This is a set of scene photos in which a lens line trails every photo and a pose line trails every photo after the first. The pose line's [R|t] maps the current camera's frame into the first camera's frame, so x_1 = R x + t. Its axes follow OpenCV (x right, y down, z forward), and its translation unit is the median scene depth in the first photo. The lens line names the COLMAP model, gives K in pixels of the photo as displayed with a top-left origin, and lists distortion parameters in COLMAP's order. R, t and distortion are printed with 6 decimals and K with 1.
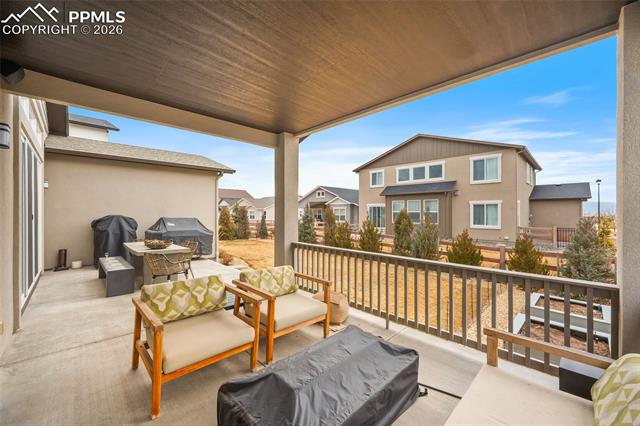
lens RADIAL K [[256.6, 0, 309.3], [0, 256.6, 211.9], [0, 0, 1]] dist [0.002129, -0.000109]
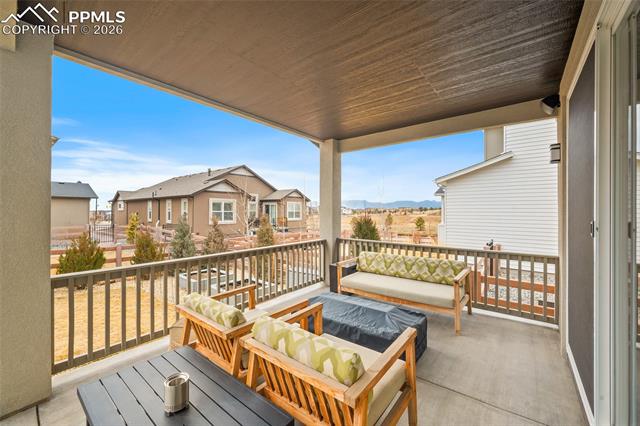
lens RADIAL K [[256.6, 0, 318.9], [0, 256.6, 211.4], [0, 0, 1]] dist [0.002129, -0.000109]
pose [[-0.147079, -0.006141, 0.989106, -0.249590], [-0.002663, 0.999980, 0.005813, -0.003074], [-0.989121, -0.001779, -0.147092, 0.257831]]
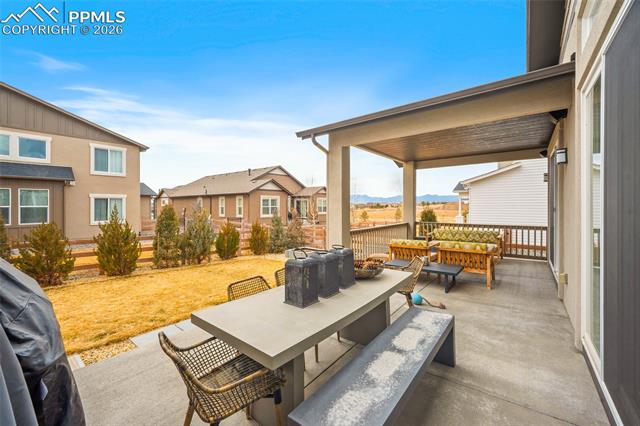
lens RADIAL K [[256.6, 0, 320.6], [0, 256.6, 207.5], [0, 0, 1]] dist [0.002129, -0.000109]
pose [[-0.145741, -0.009400, 0.989278, -0.364281], [0.002547, 0.999948, 0.009876, -0.002822], [-0.989319, 0.003959, -0.145710, 0.386359]]
